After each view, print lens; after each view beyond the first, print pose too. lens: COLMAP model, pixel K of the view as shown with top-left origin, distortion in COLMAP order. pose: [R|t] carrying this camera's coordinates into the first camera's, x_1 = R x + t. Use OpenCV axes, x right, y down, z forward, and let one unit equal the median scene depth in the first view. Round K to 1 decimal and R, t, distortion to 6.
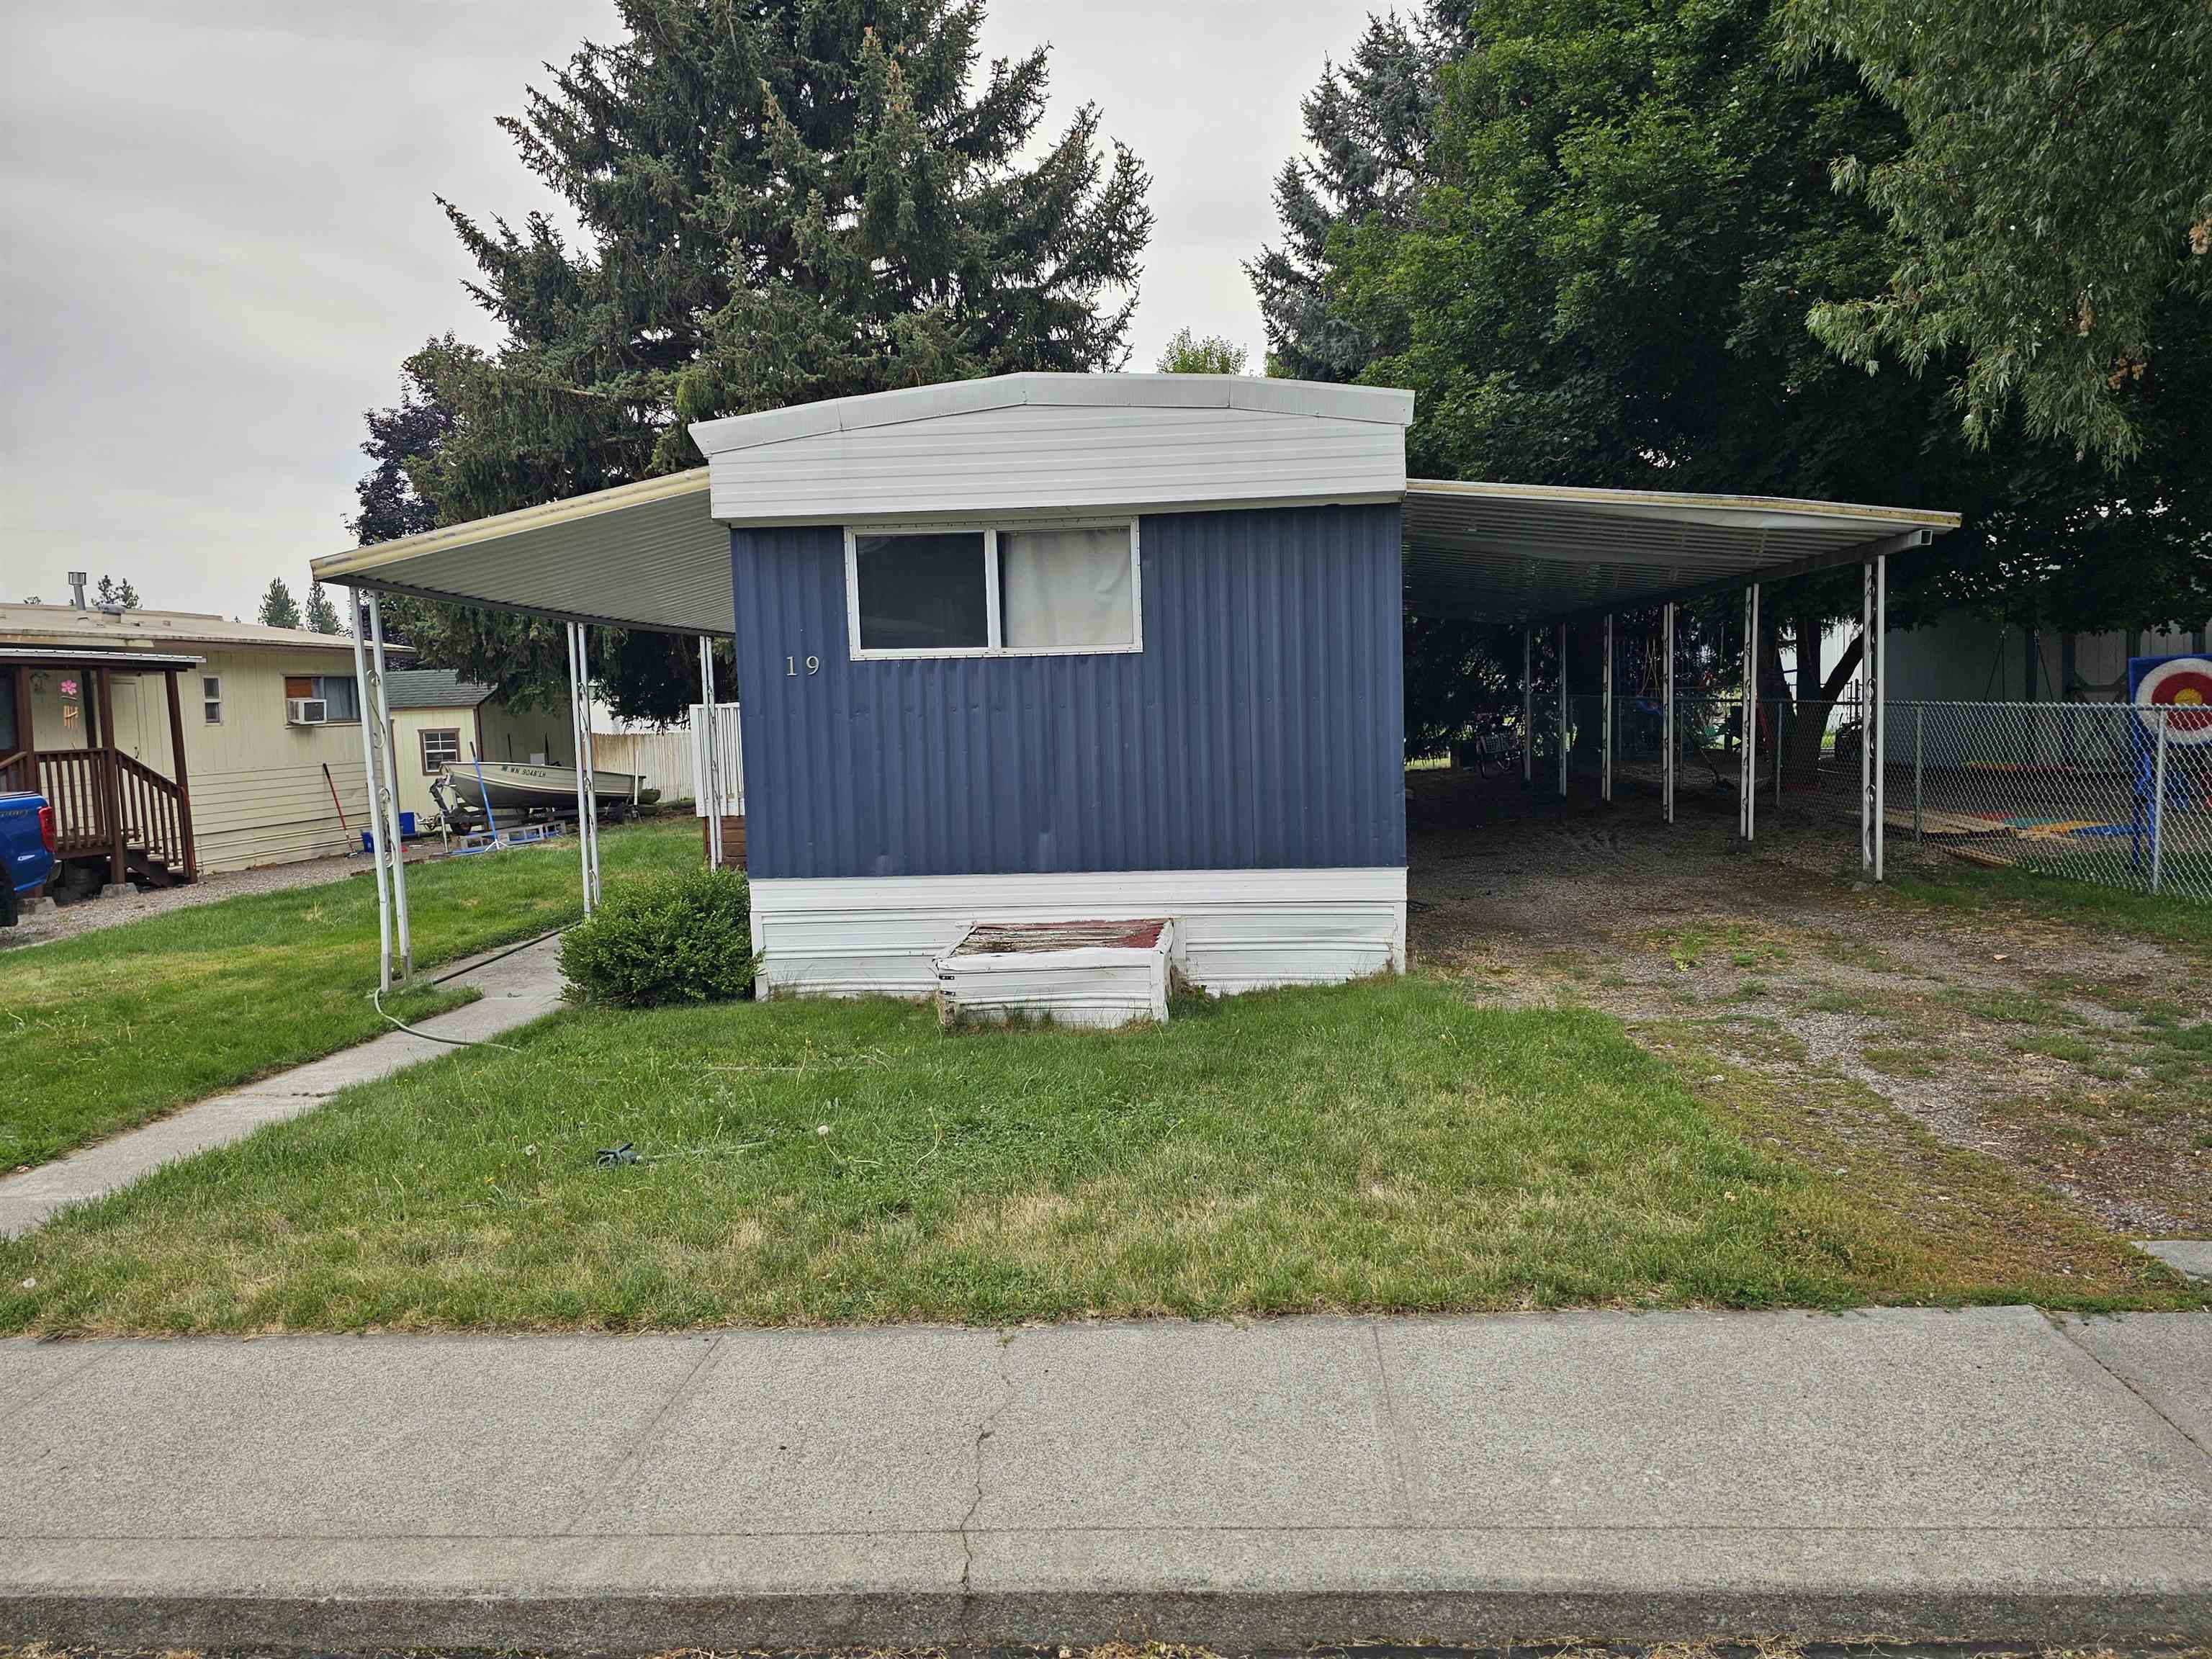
lens RADIAL K [[1510.5, 0, 1096.7], [0, 1510.5, 807.6], [0, 0, 1]] dist [0.056661, -0.046773]
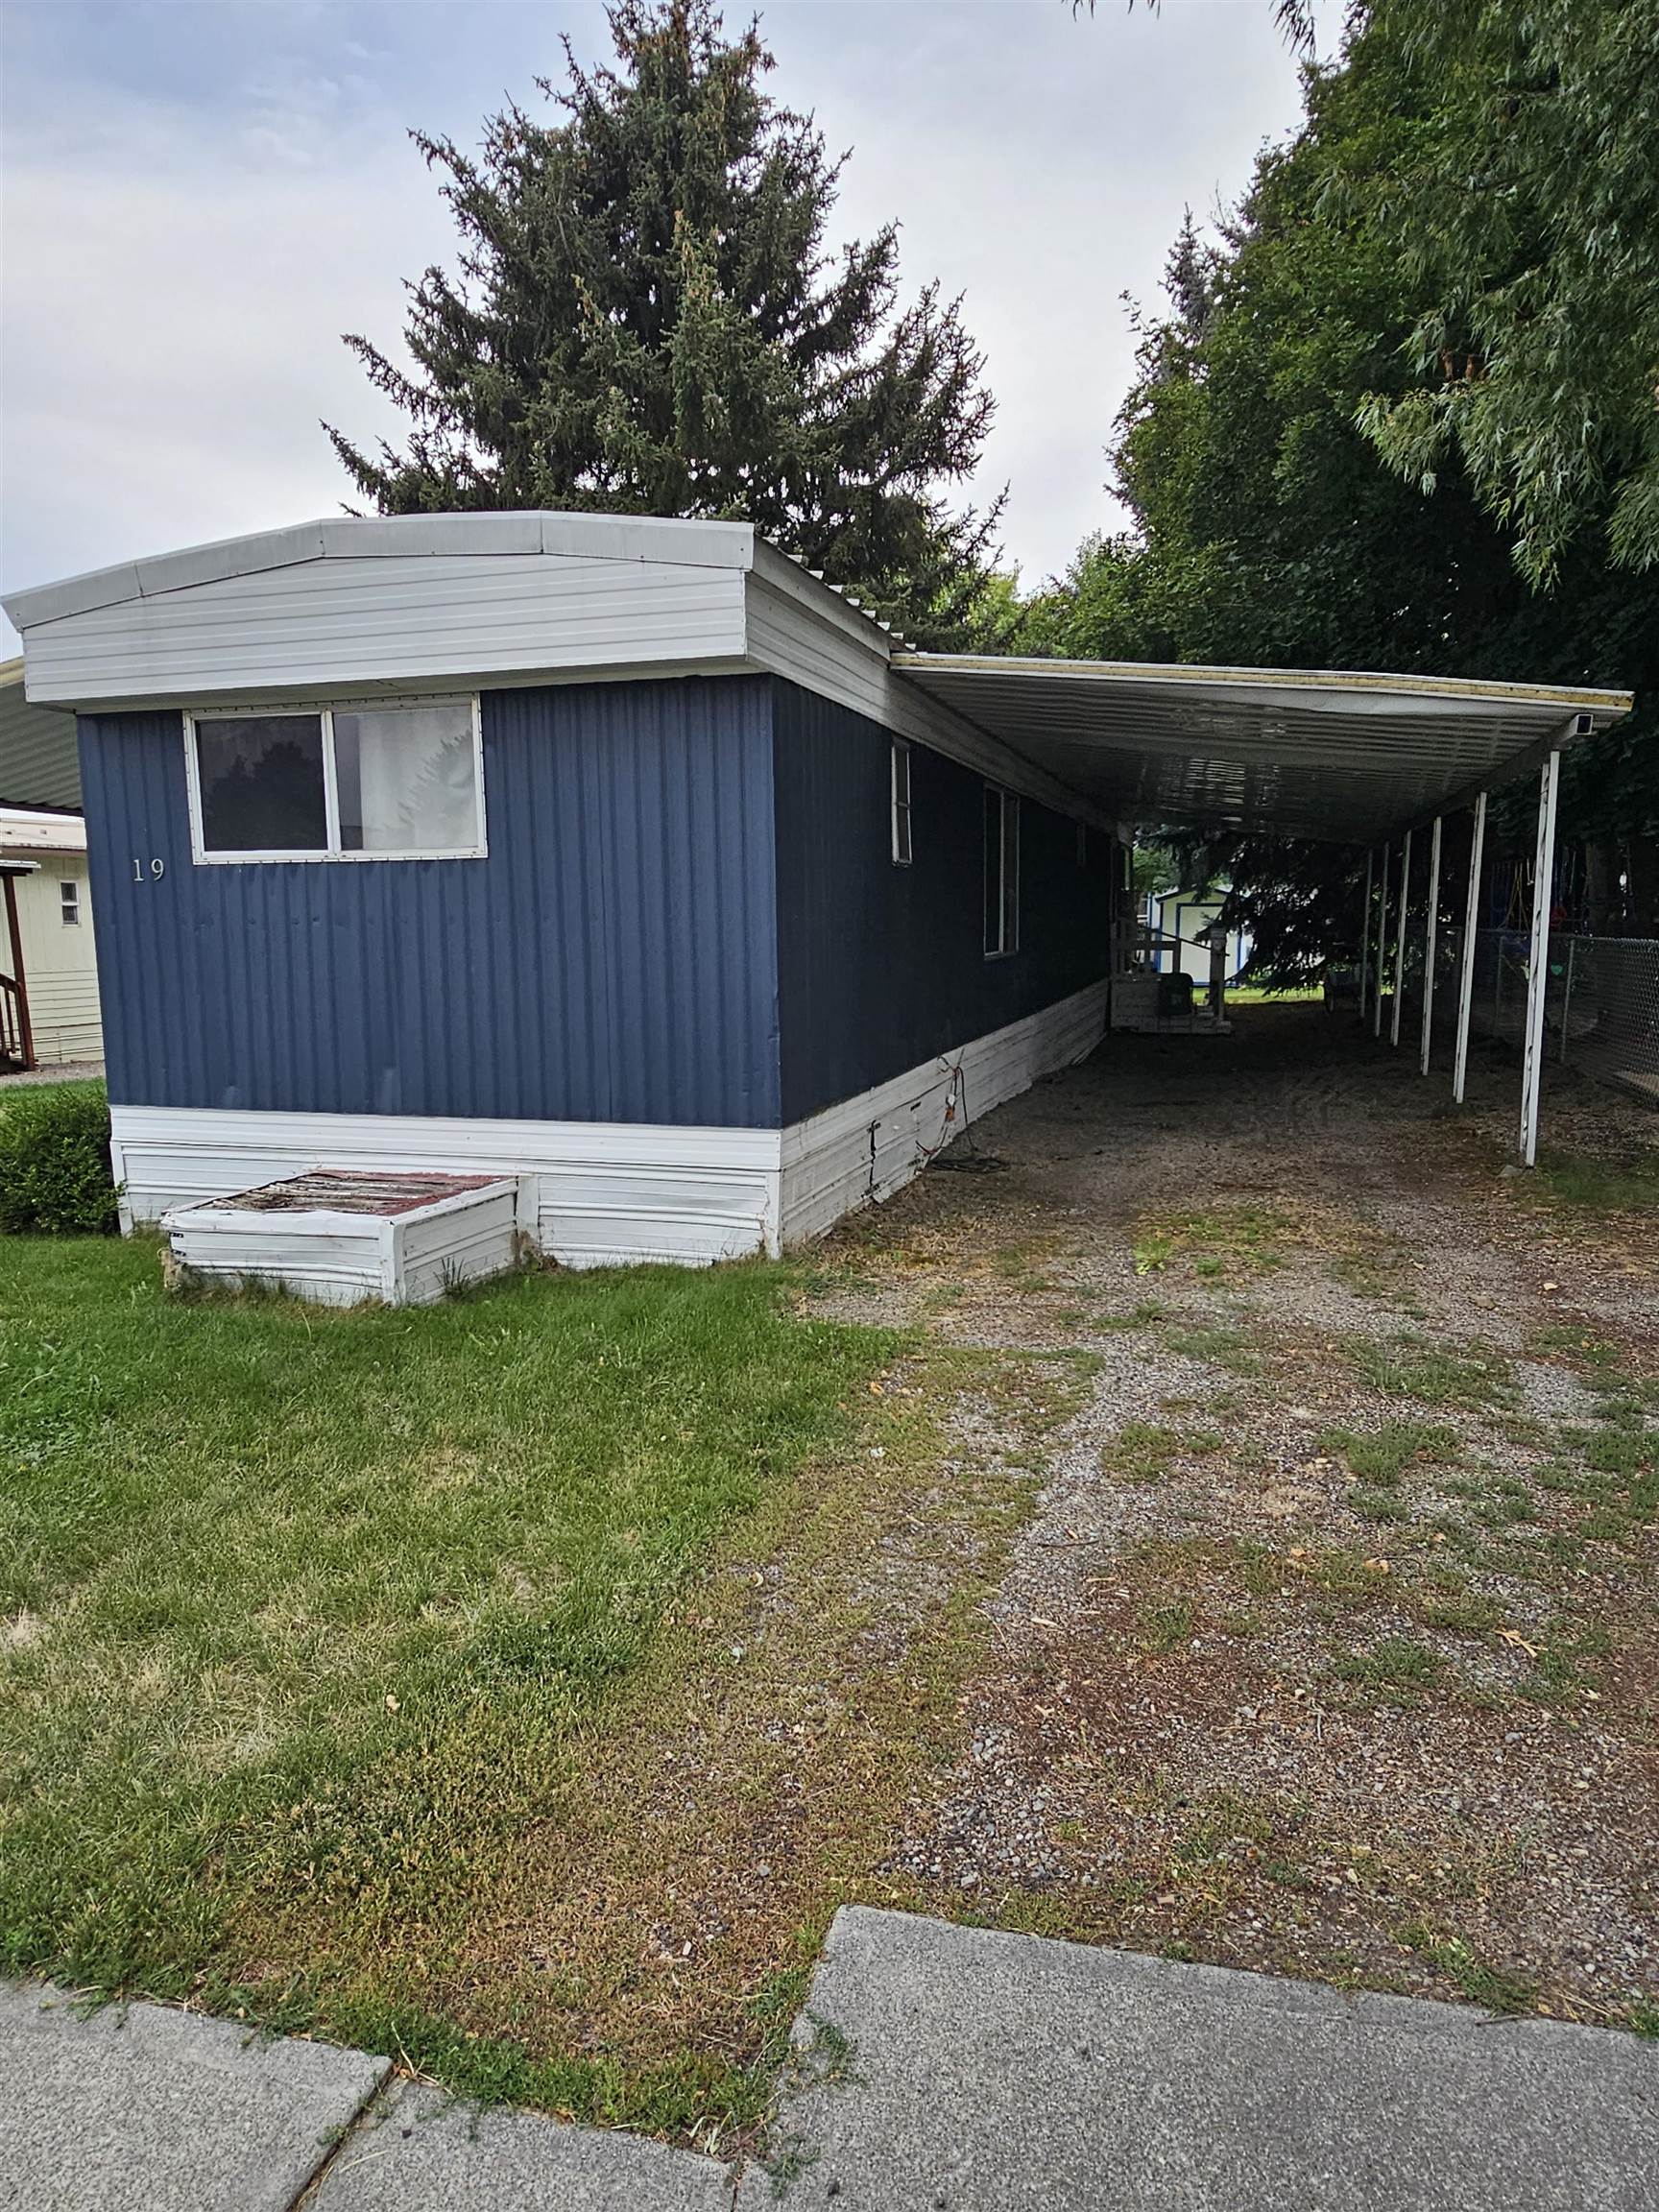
lens RADIAL K [[1421.9, 0, 850.0], [0, 1421.9, 1127.2], [0, 0, 1]] dist [-0.004713, 0.004914]
pose [[0.978728, 0.049871, -0.199010, 0.379556], [-0.034865, 0.996327, 0.078214, -0.022033], [0.202179, -0.069612, 0.976871, 0.251492]]
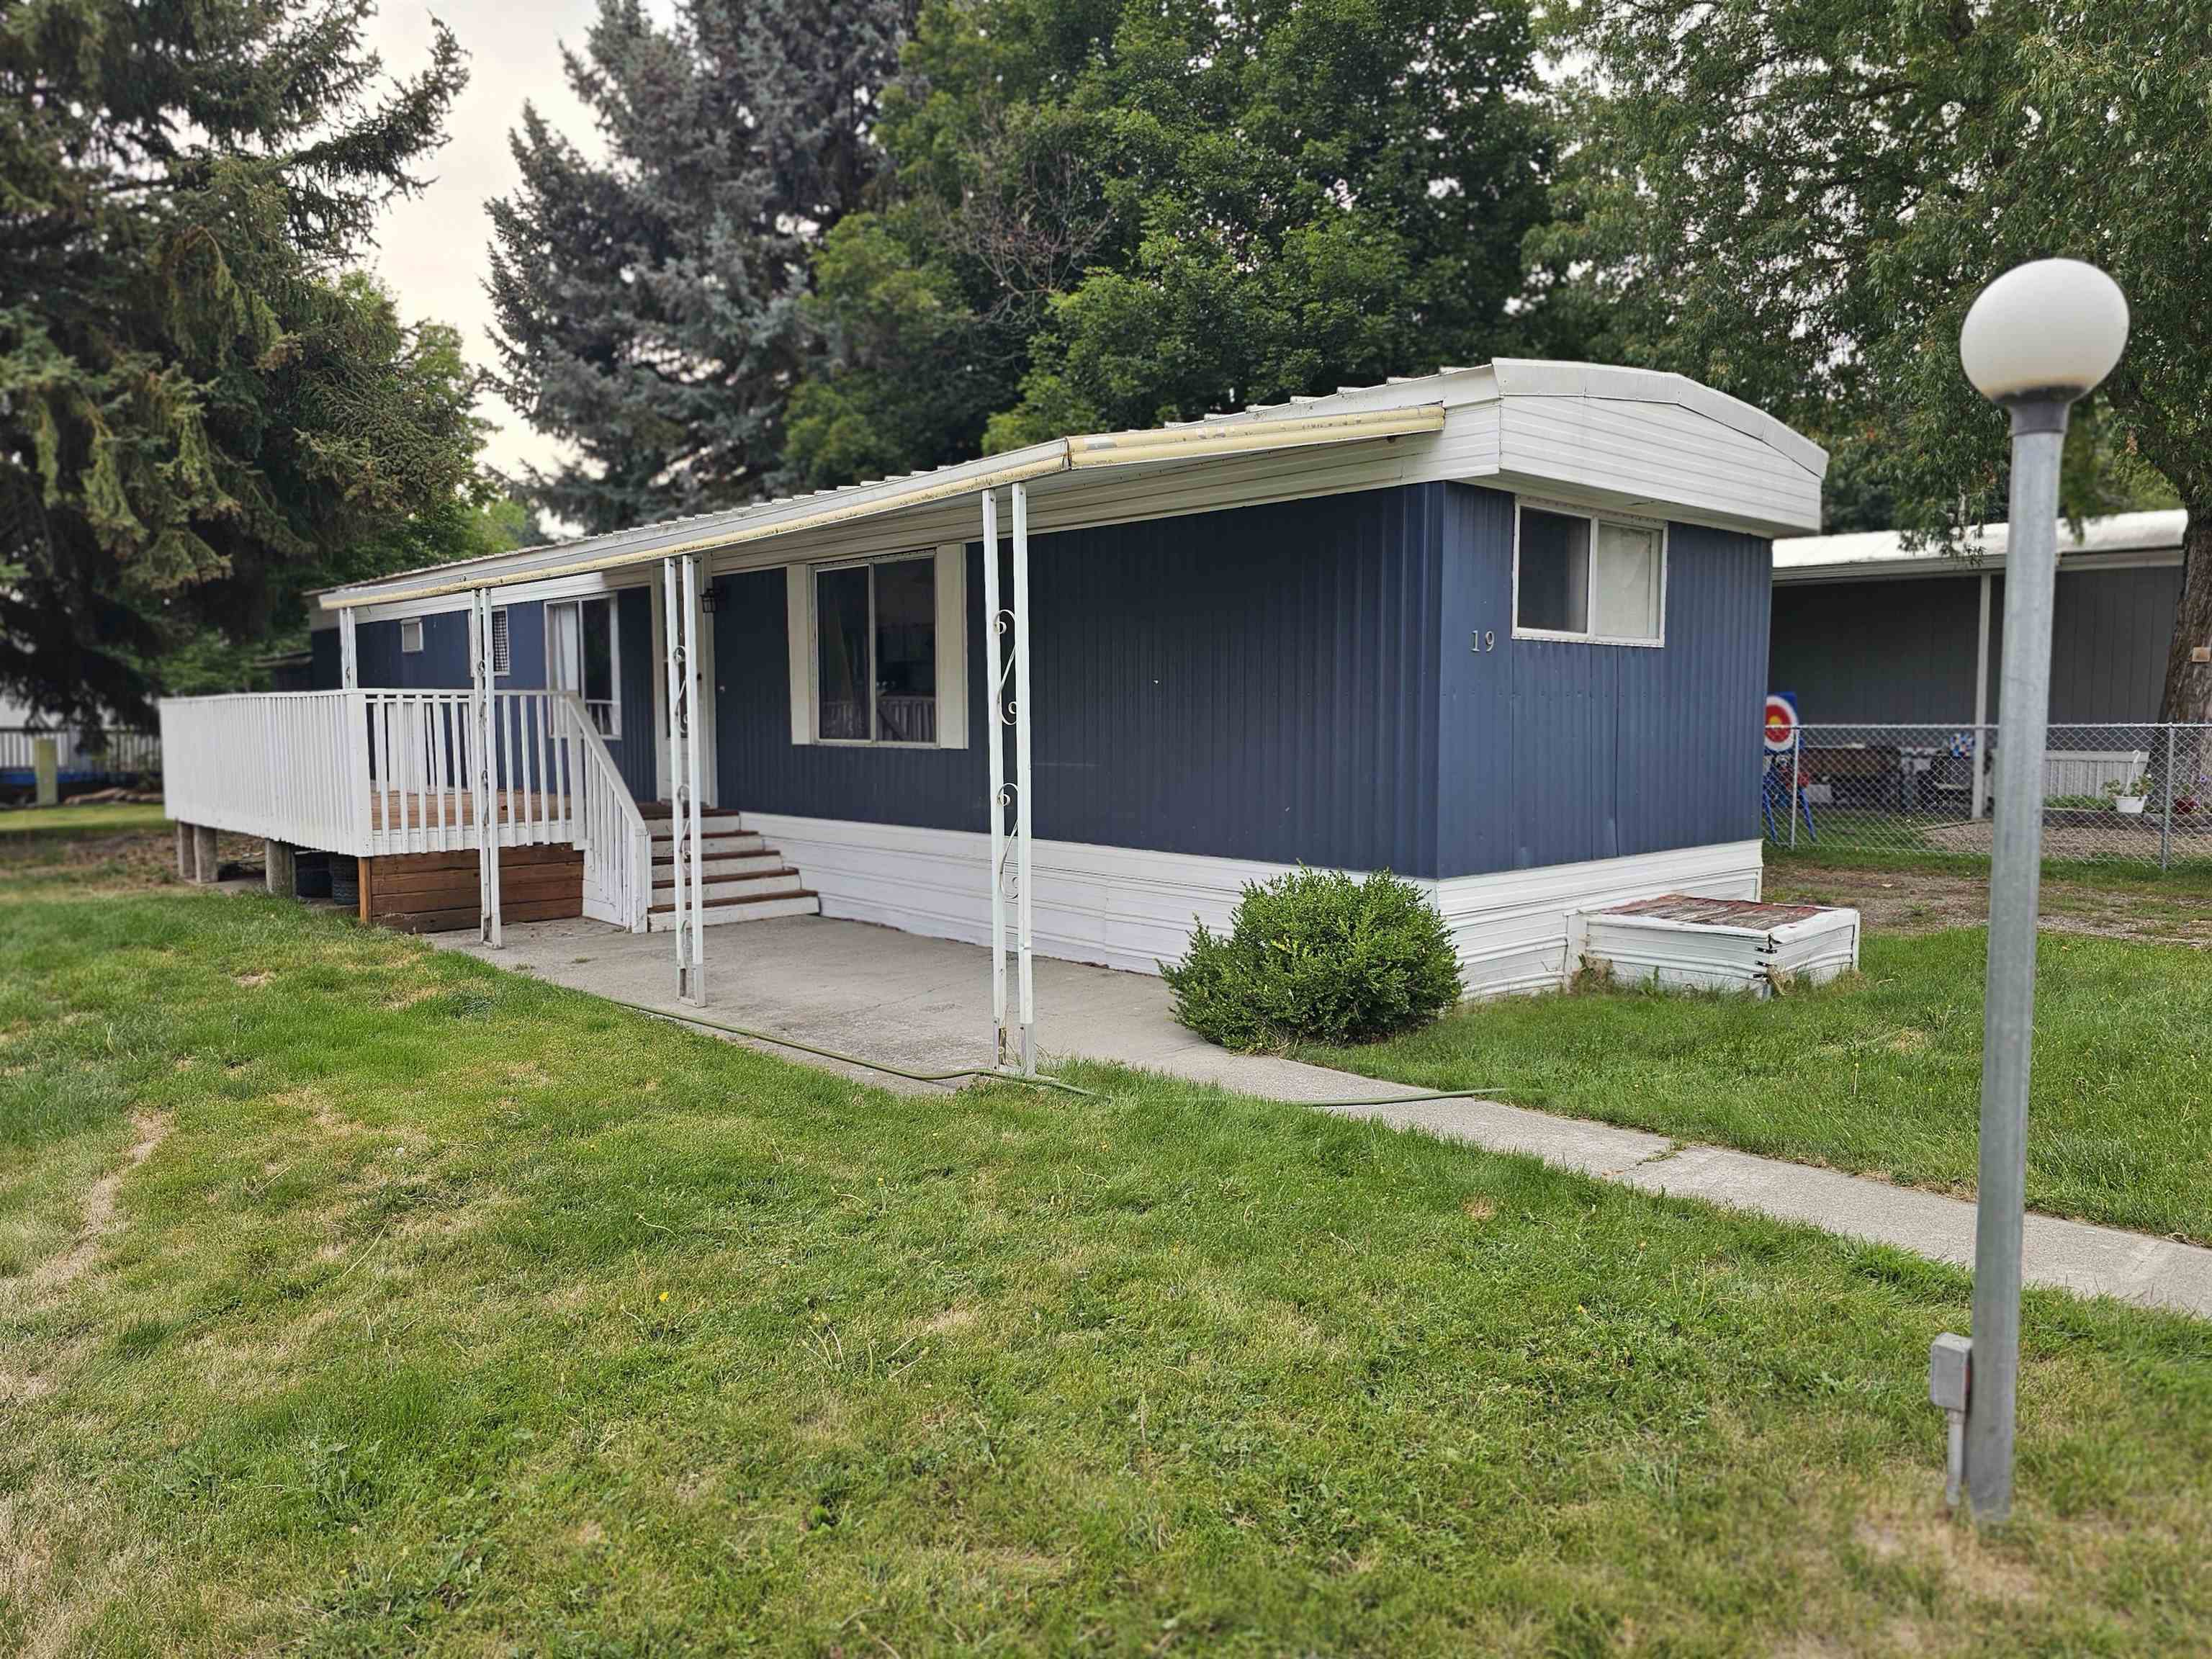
lens RADIAL K [[1510.5, 0, 1096.3], [0, 1510.5, 837.3], [0, 0, 1]] dist [0.056661, -0.046773]
pose [[0.678645, -0.026203, 0.733999, -1.020039], [0.041751, 0.999124, -0.002935, 0.018547], [-0.733279, 0.032637, 0.679144, 0.542824]]
